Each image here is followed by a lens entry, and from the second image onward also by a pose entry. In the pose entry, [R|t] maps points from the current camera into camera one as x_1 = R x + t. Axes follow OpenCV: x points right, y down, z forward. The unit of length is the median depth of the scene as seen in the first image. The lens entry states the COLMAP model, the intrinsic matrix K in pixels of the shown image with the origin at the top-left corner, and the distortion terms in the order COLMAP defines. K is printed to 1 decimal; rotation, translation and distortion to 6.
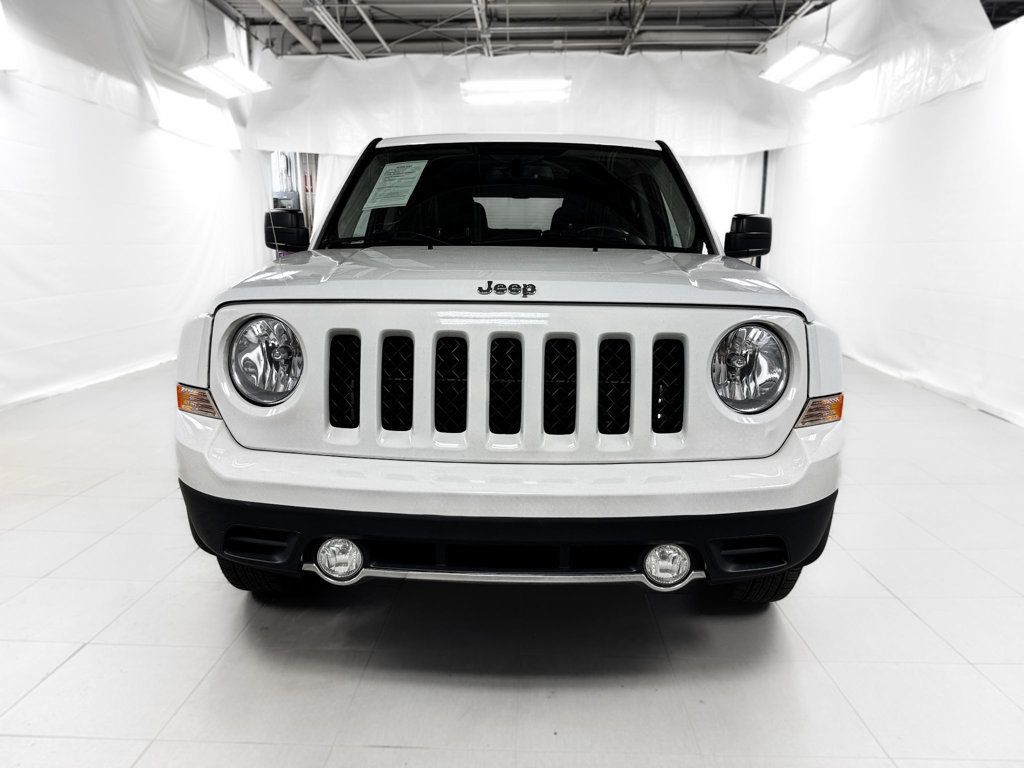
lens RADIAL K [[724.9, 0, 512.0], [0, 724.9, 384.0], [0, 0, 1]] dist [-0.007919, 0.000265]
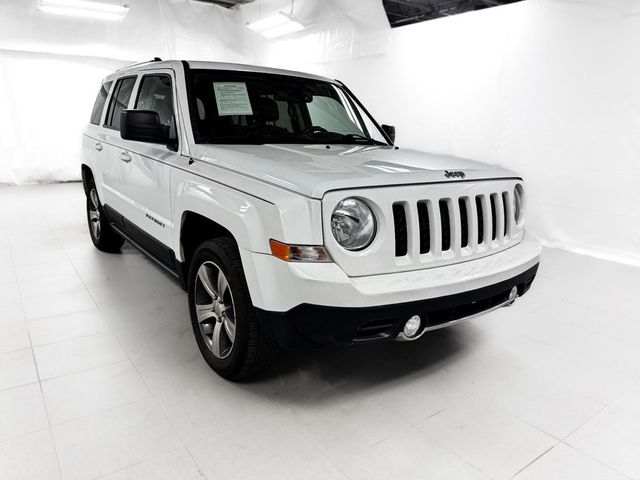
lens RADIAL K [[445.6, 0, 320.0], [0, 445.6, 240.0], [0, 0, 1]] dist [-0.004481, -0.003865]
pose [[0.795393, -0.128061, 0.592410, -0.241870], [0.082711, 0.991214, 0.103219, -0.025407], [-0.600424, -0.033101, 0.798997, 0.056248]]
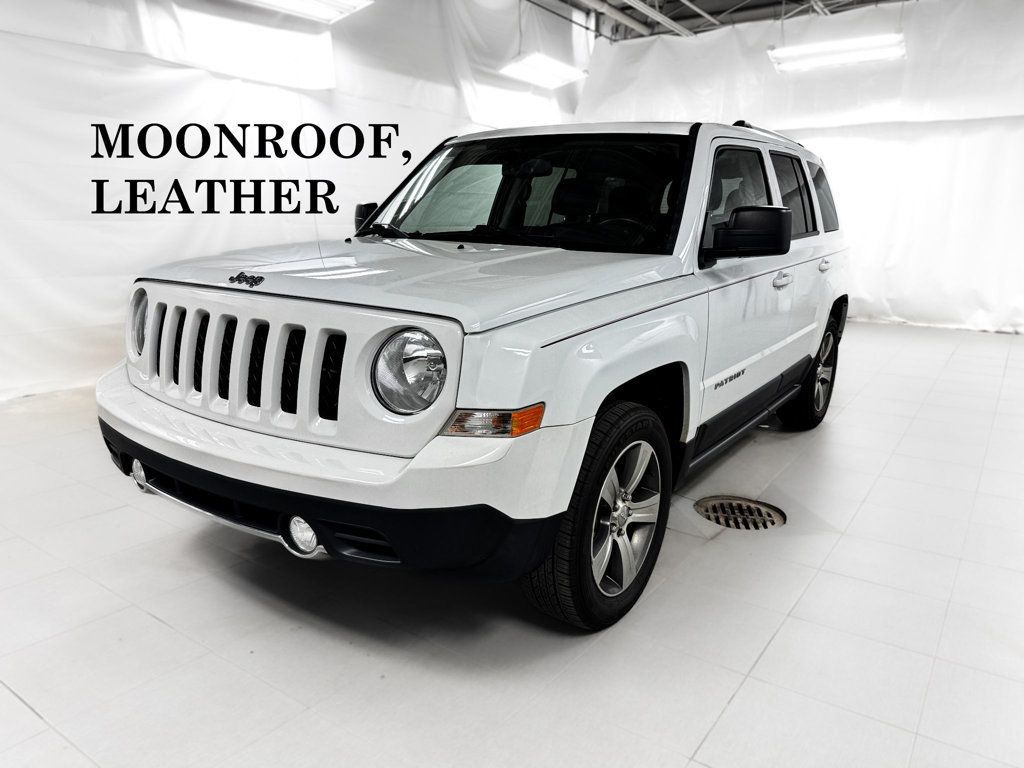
lens RADIAL K [[712.9, 0, 512.0], [0, 712.9, 384.0], [0, 0, 1]] dist [-0.004481, -0.003865]
pose [[0.841067, 0.130232, -0.525020, 0.231900], [-0.109694, 0.991482, 0.070211, -0.021078], [0.529692, -0.001461, 0.848189, 0.054172]]
